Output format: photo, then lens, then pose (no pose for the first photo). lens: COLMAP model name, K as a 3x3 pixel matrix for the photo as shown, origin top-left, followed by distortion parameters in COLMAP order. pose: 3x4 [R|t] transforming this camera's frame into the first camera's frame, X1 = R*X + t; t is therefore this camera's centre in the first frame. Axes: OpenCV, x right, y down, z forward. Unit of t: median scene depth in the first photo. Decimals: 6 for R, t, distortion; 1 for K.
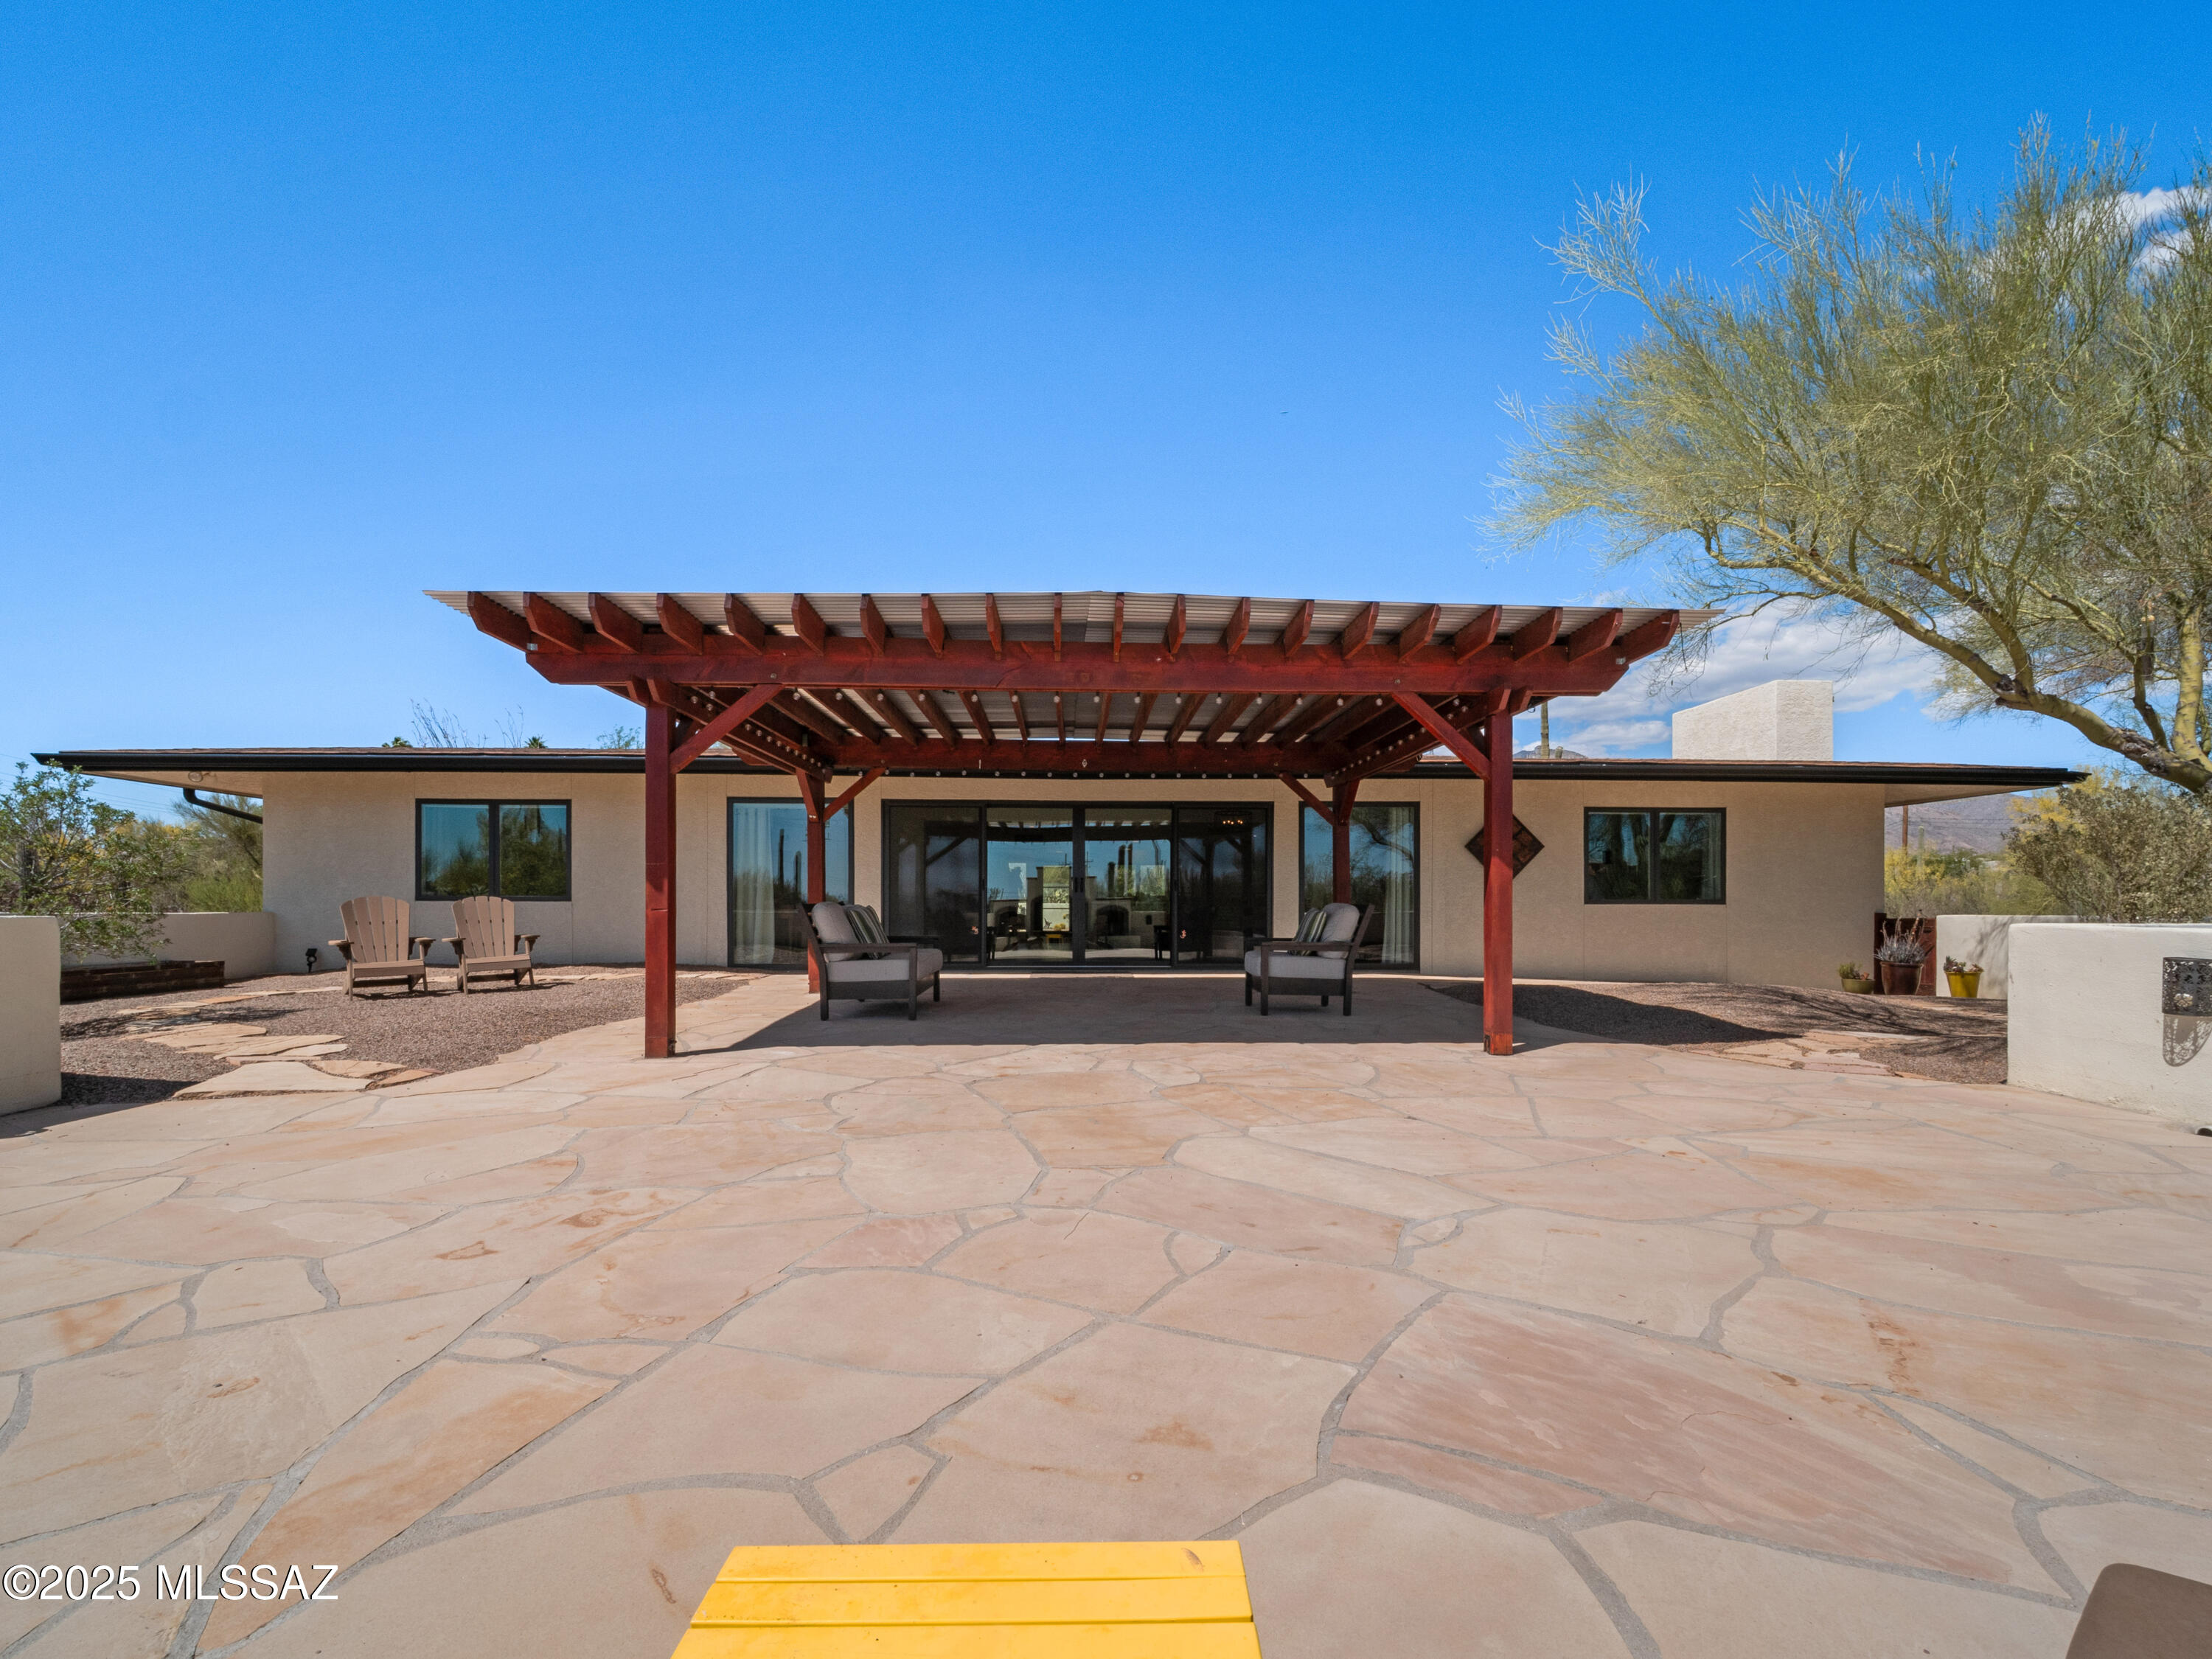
lens RADIAL K [[1001.5, 0, 1108.5], [0, 1001.5, 860.4], [0, 0, 1]] dist [-0.000326, -0.000369]
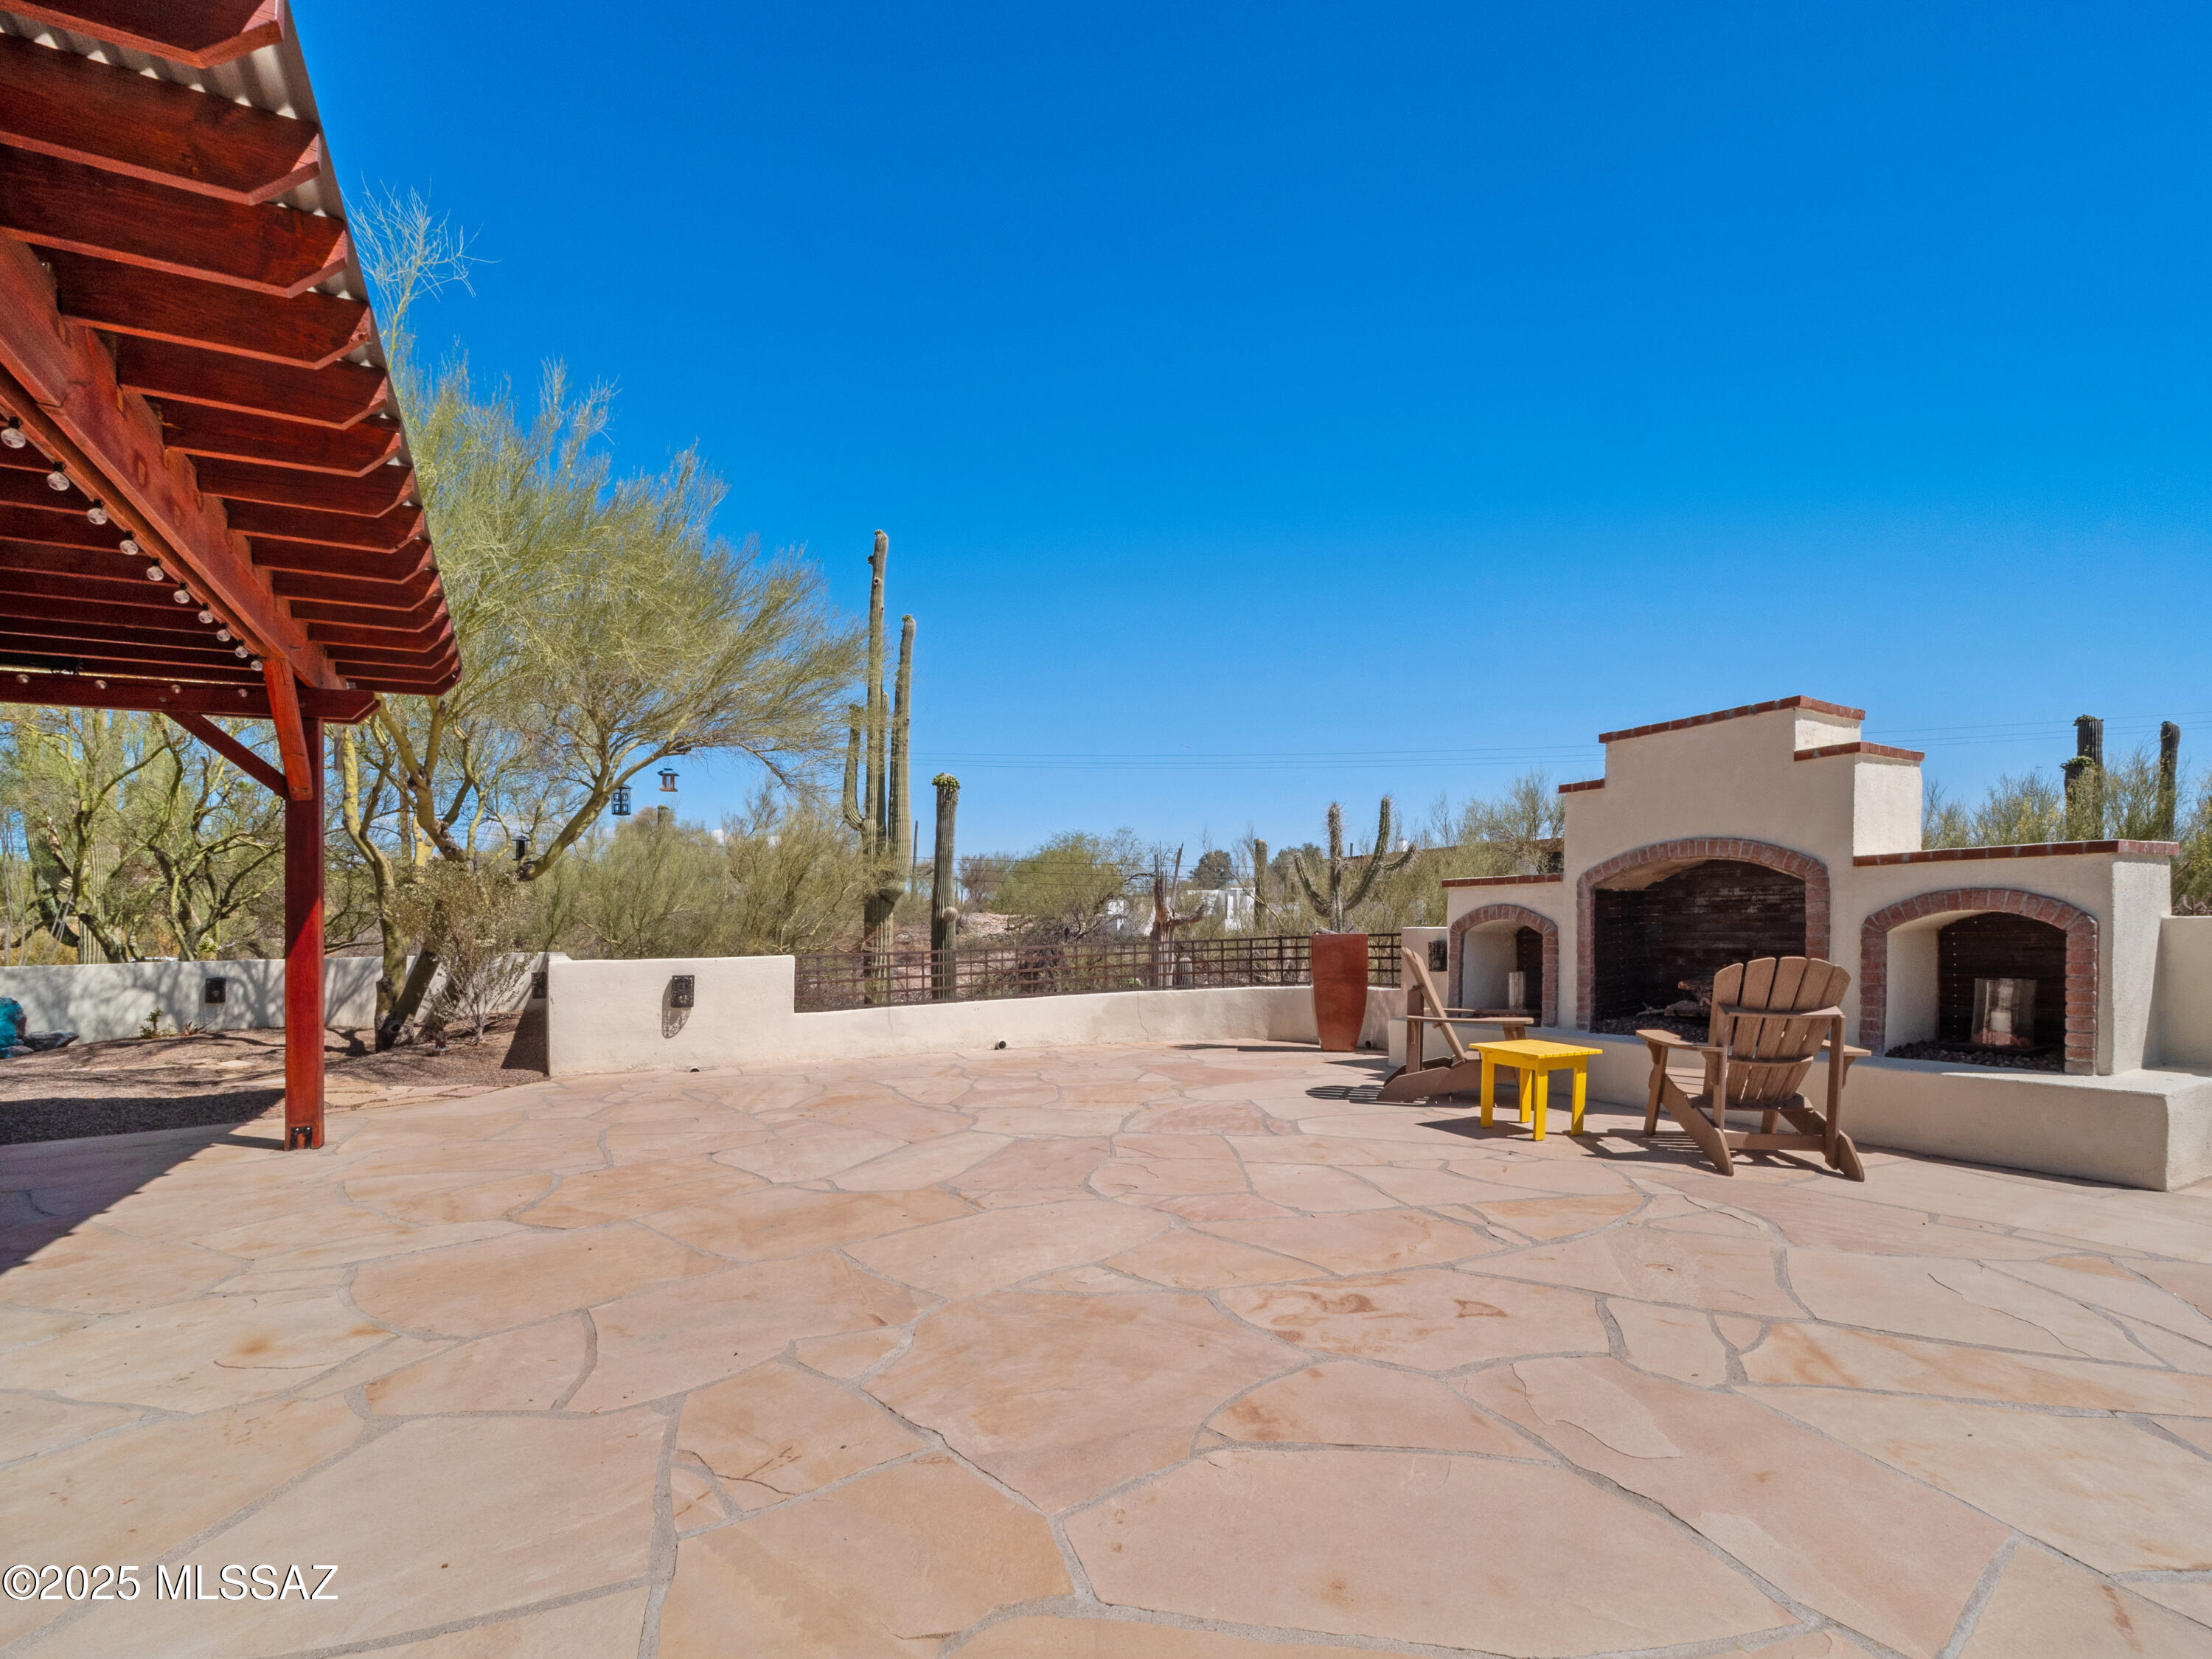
lens RADIAL K [[1019.1, 0, 1130.1], [0, 1019.1, 963.6], [0, 0, 1]] dist [0.001320, -0.000064]
pose [[-0.455776, -0.025996, 0.889715, -1.192050], [-0.020501, 0.999615, 0.018705, 0.040155], [-0.889858, -0.009715, -0.456133, 1.542075]]
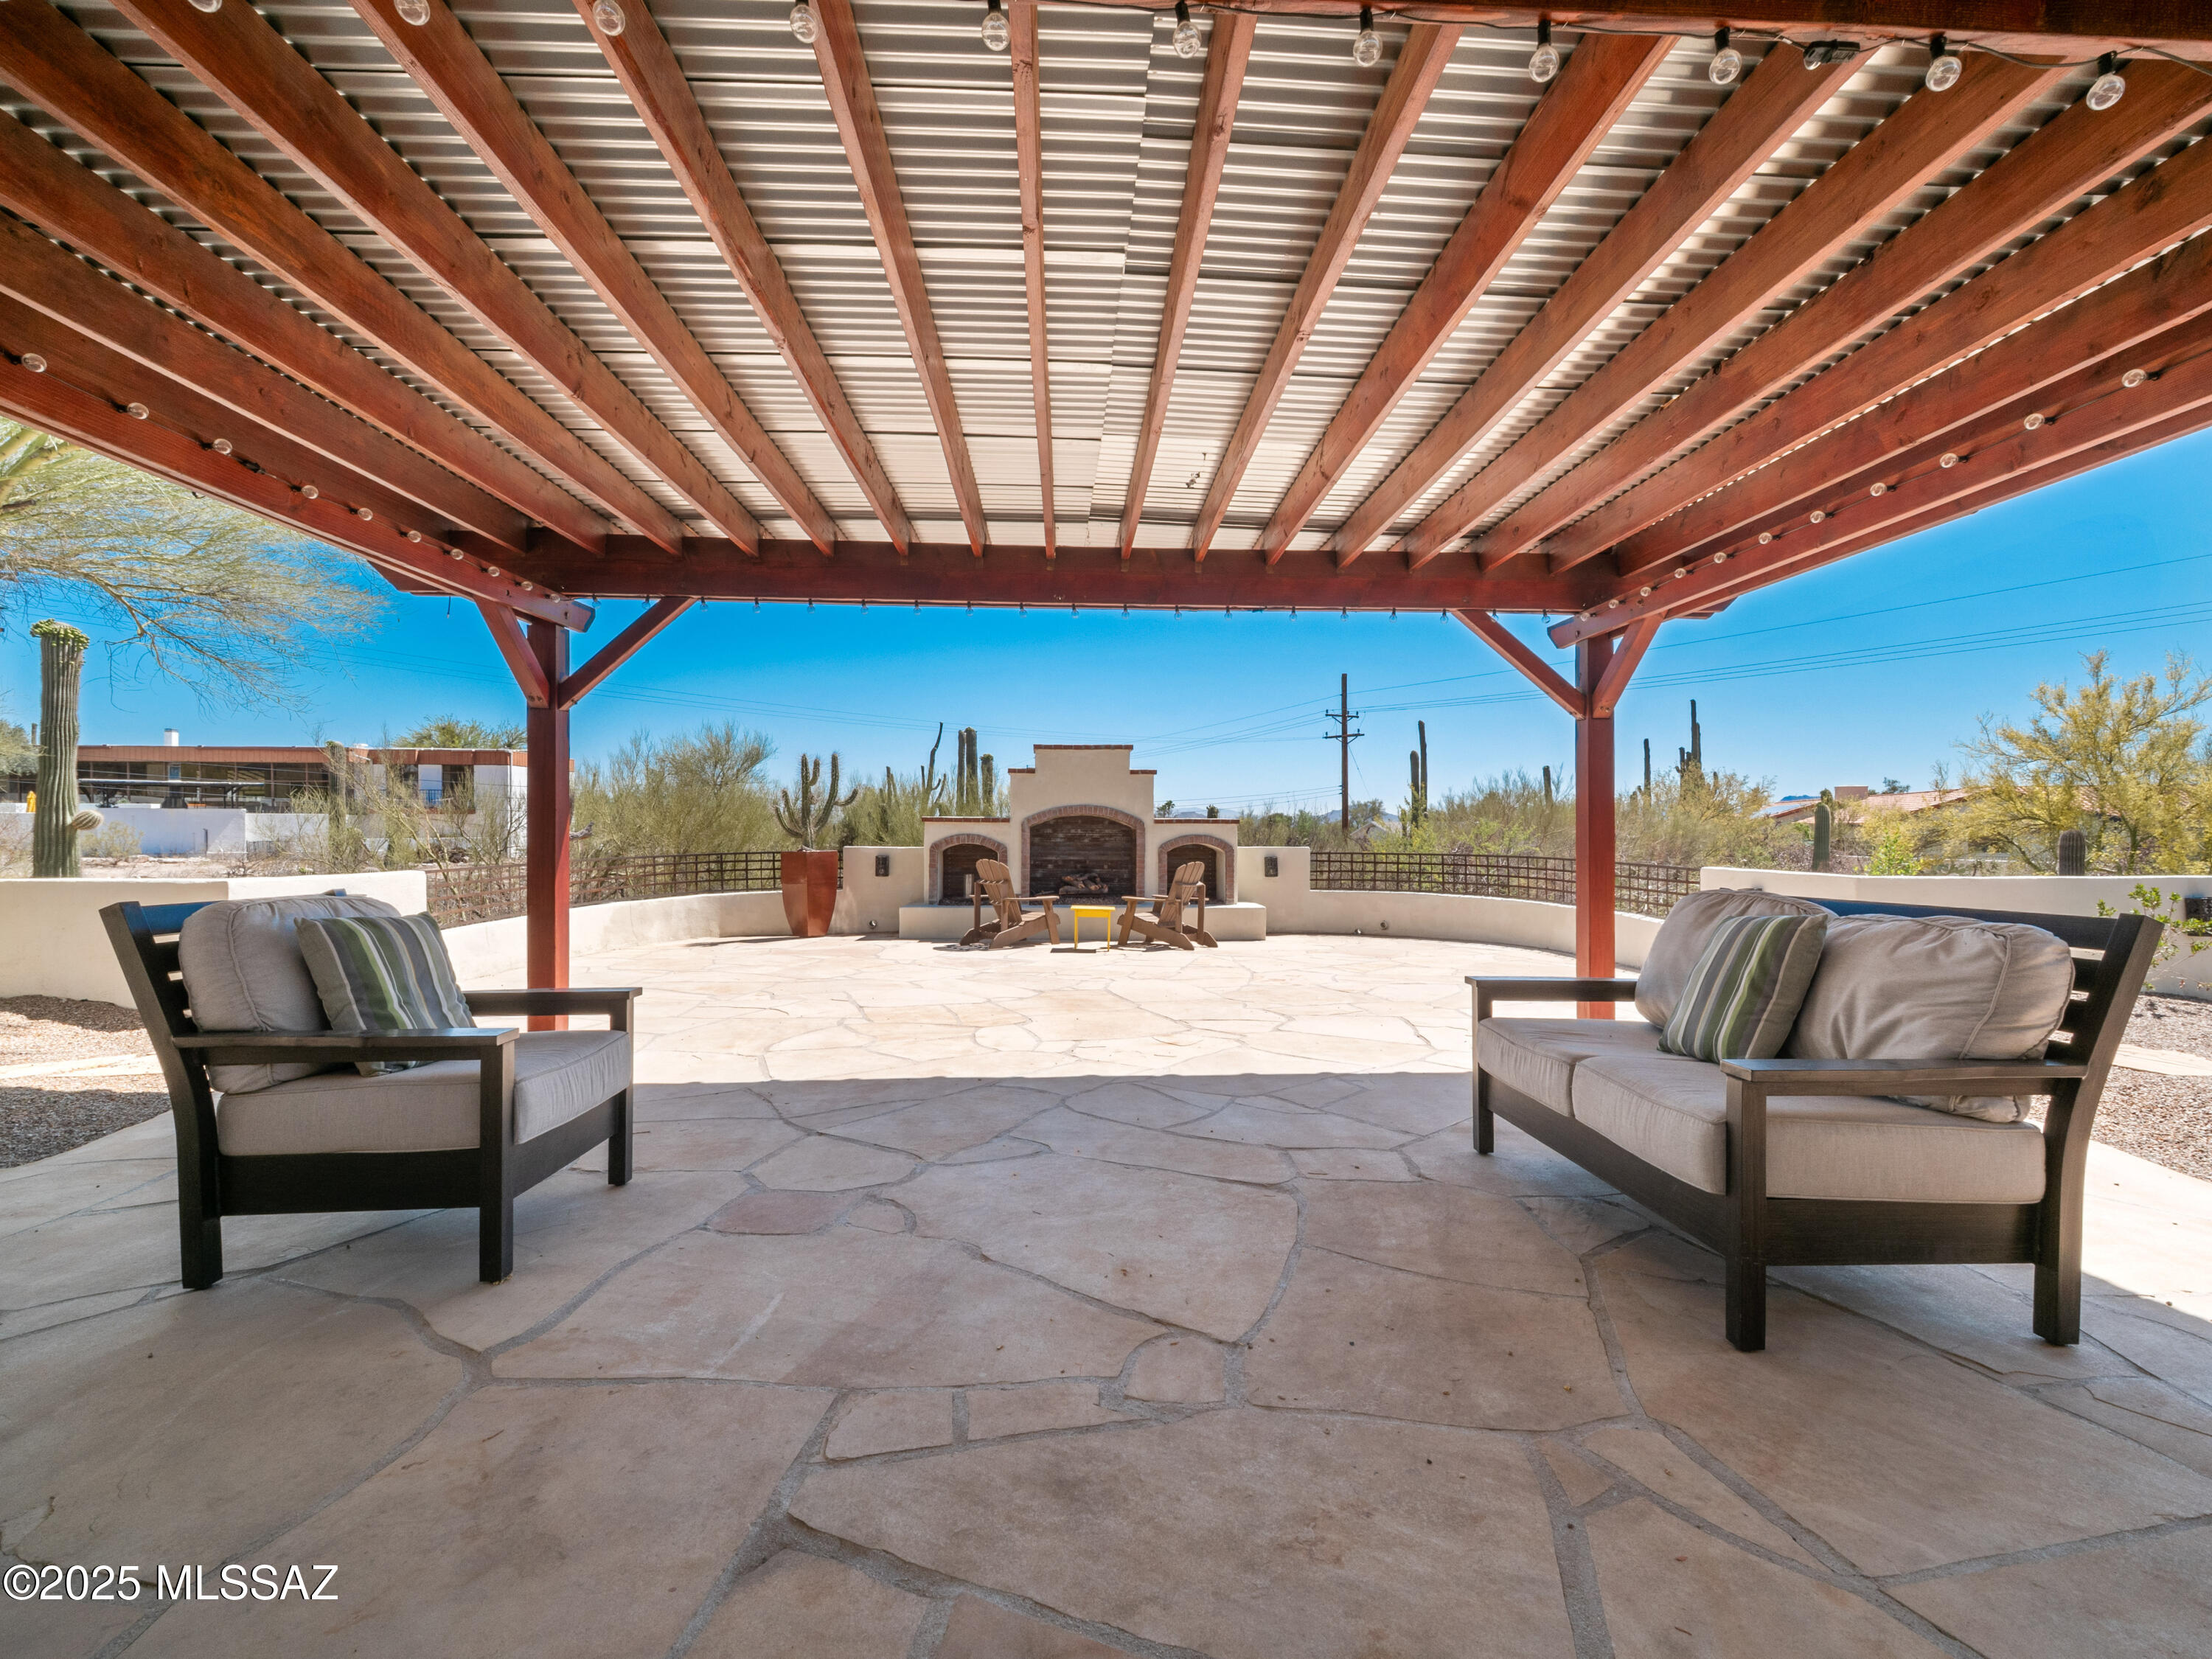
lens RADIAL K [[1001.5, 0, 1108.5], [0, 1001.5, 860.4], [0, 0, 1]] dist [-0.000326, -0.000369]
pose [[-0.999983, -0.005097, -0.002931, -0.071398], [-0.005043, 0.999825, -0.017992, 0.095776], [0.003022, -0.017977, -0.999834, 3.475708]]
